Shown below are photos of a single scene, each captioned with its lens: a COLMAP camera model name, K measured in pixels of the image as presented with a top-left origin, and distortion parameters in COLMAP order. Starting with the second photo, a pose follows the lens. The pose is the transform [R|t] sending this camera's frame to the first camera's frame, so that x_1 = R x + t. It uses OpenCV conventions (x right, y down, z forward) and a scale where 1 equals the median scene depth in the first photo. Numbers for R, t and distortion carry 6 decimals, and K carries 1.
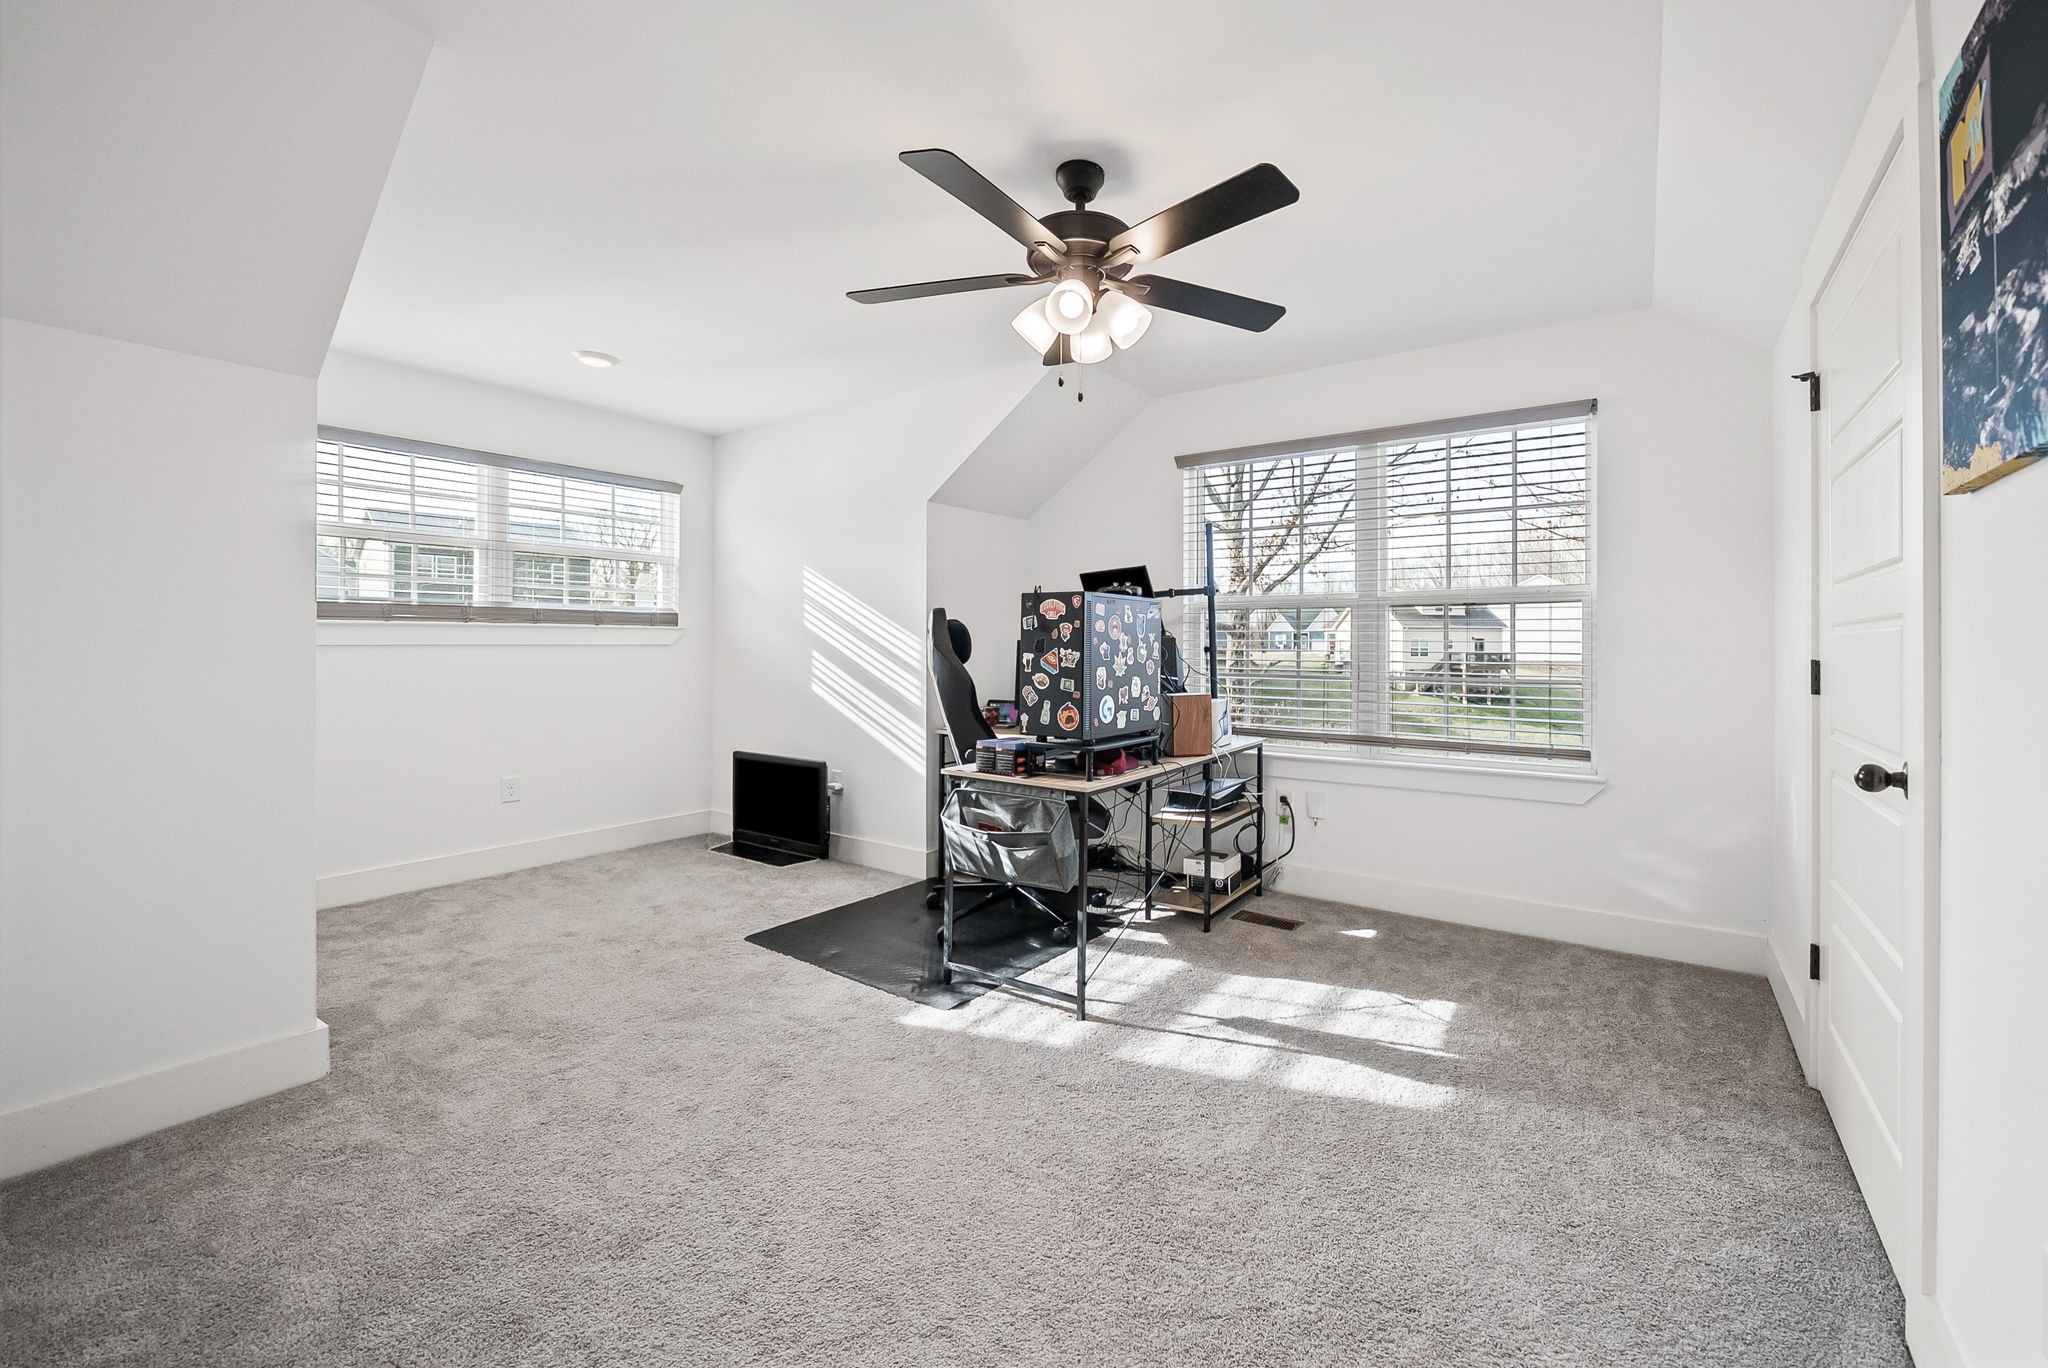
lens RADIAL K [[798.7, 0, 1040.9], [0, 798.7, 644.8], [0, 0, 1]] dist [0.000178, -0.000013]
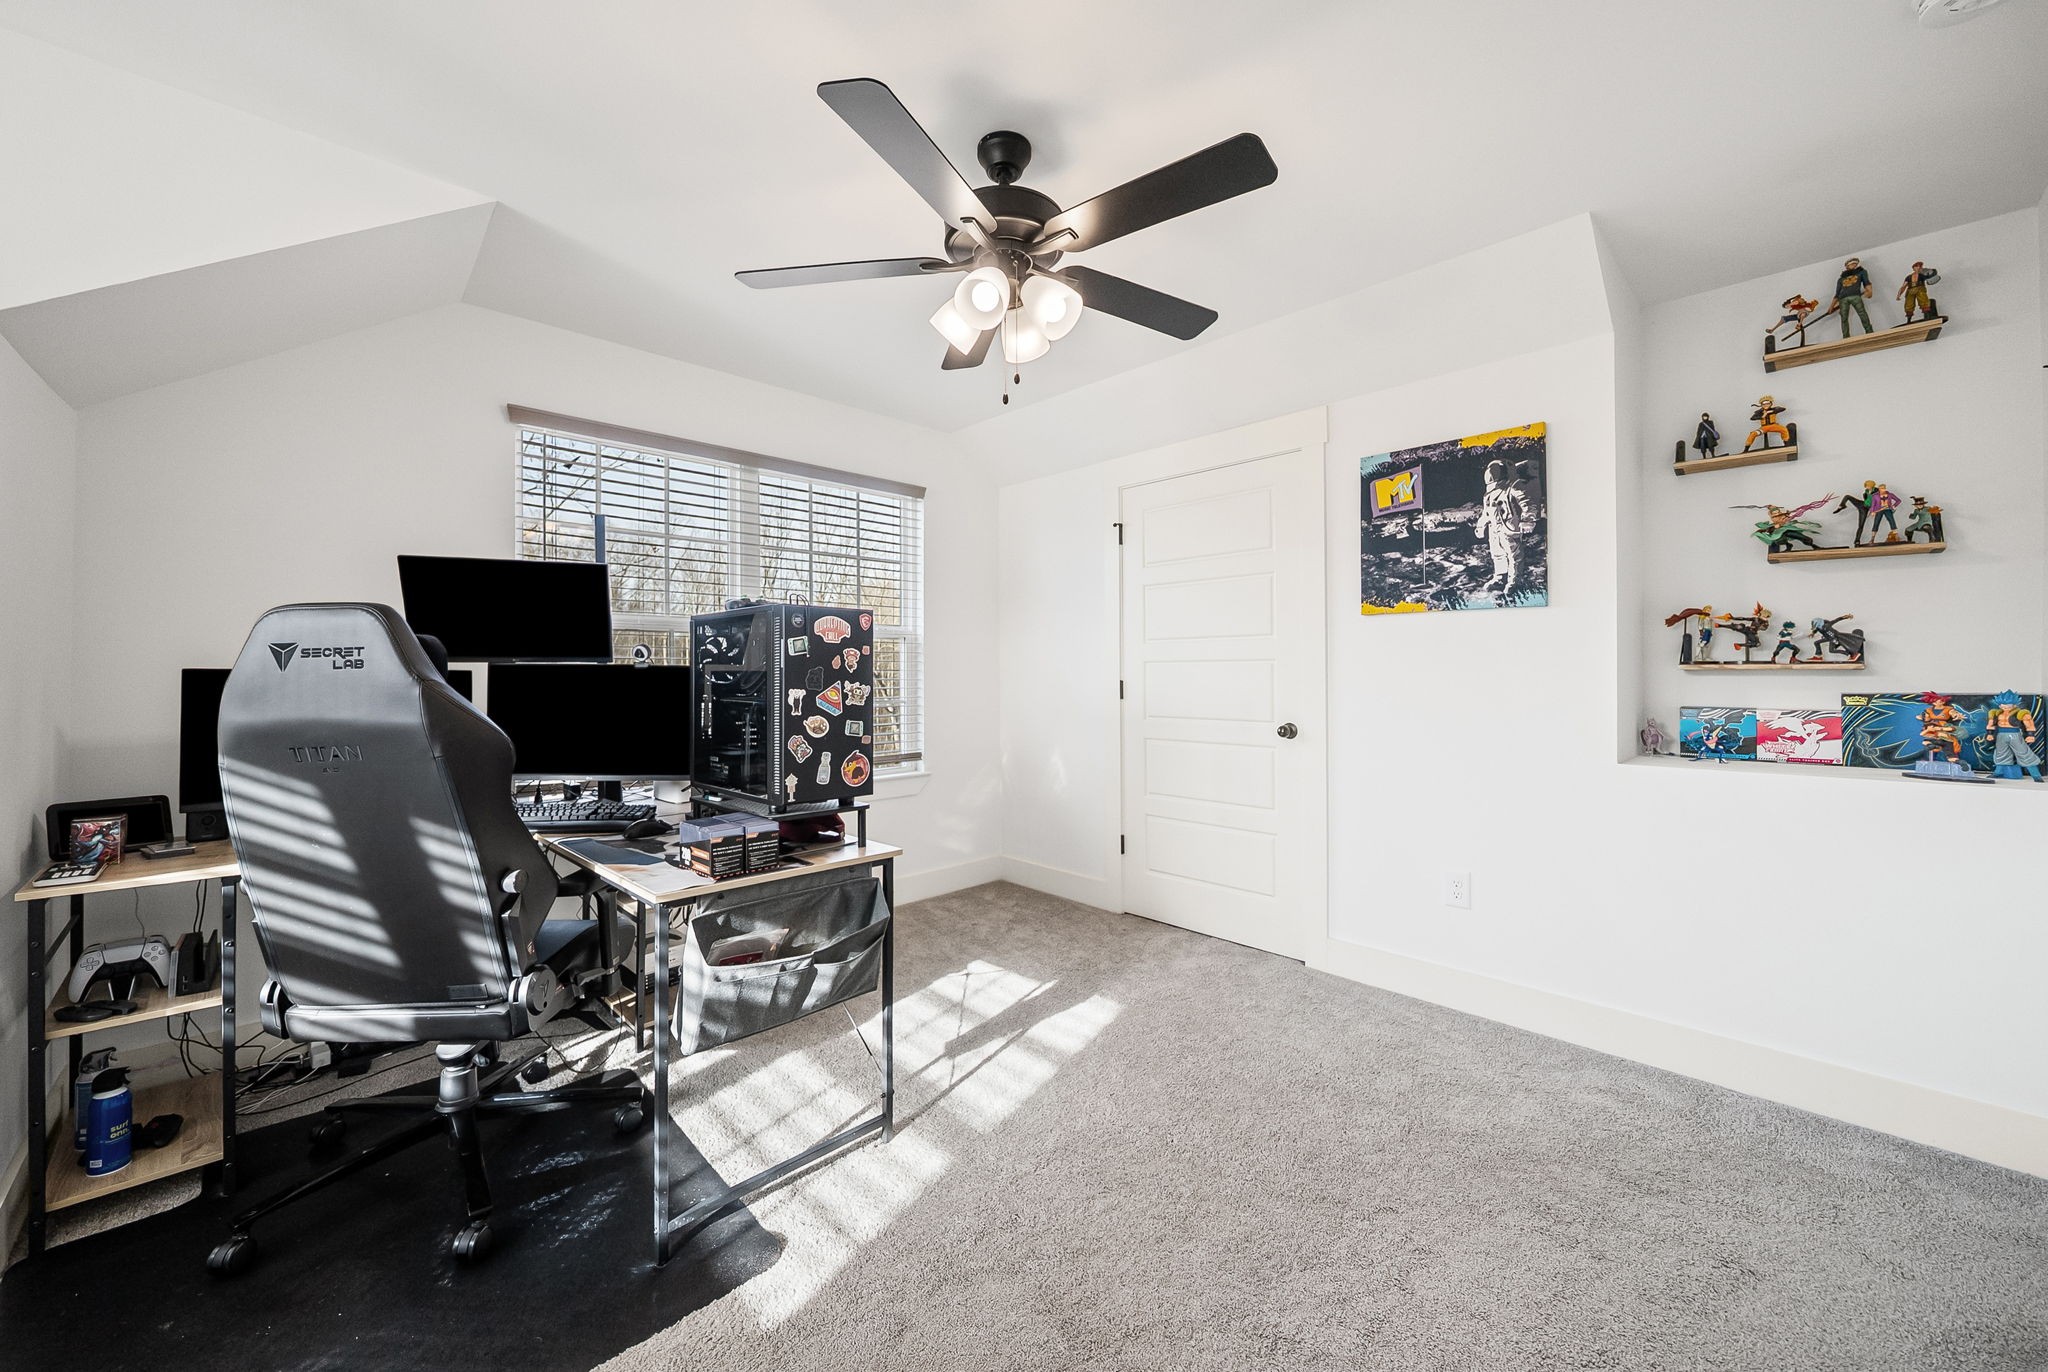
lens RADIAL K [[809.4, 0, 1028.4], [0, 809.4, 662.2], [0, 0, 1]] dist [0.000171, 0.000080]
pose [[0.177269, 0.005289, 0.984148, -0.708878], [0.001223, 0.999984, -0.005595, -0.009351], [-0.984162, 0.002195, 0.177260, 0.691060]]
